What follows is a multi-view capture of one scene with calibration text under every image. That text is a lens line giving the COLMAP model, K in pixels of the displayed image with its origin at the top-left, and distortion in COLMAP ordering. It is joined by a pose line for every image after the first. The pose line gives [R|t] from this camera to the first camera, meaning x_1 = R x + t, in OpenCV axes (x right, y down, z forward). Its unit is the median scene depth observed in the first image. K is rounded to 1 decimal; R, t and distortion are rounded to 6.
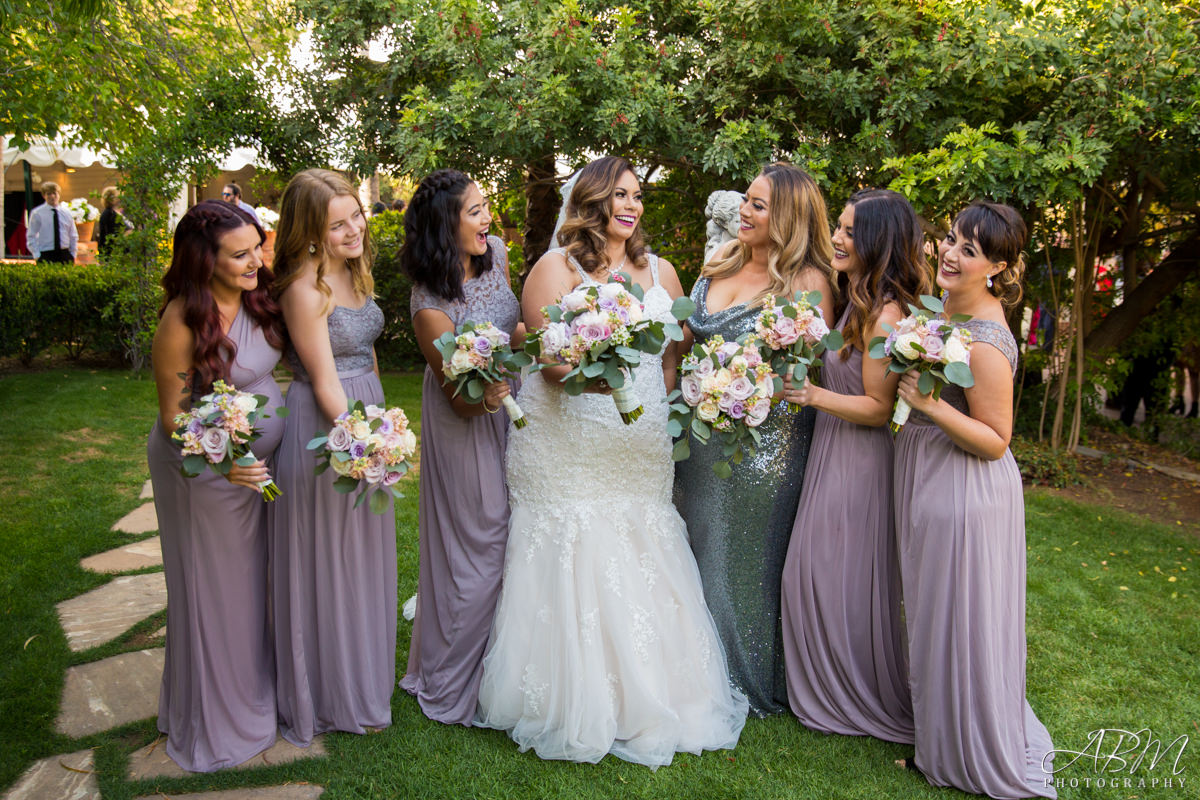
lens RADIAL K [[1222.9, 0, 600.0], [0, 1222.9, 400.0], [0, 0, 1]] dist [-0.022728, -0.021642]
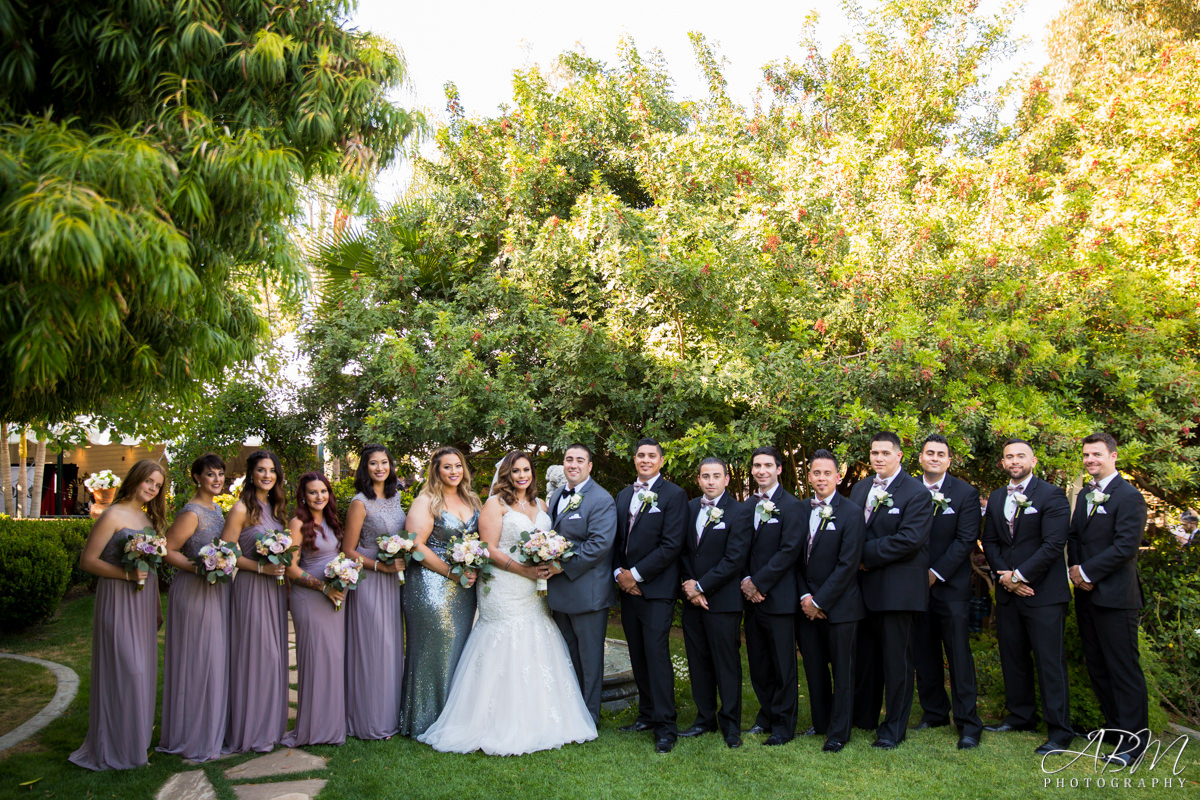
lens RADIAL K [[1222.9, 0, 600.0], [0, 1222.9, 400.0], [0, 0, 1]] dist [-0.022728, -0.021642]
pose [[0.998876, -0.018961, 0.043449, 0.078755], [0.027422, 0.978730, -0.203314, 0.079218], [-0.038669, 0.204276, 0.978149, -0.616424]]
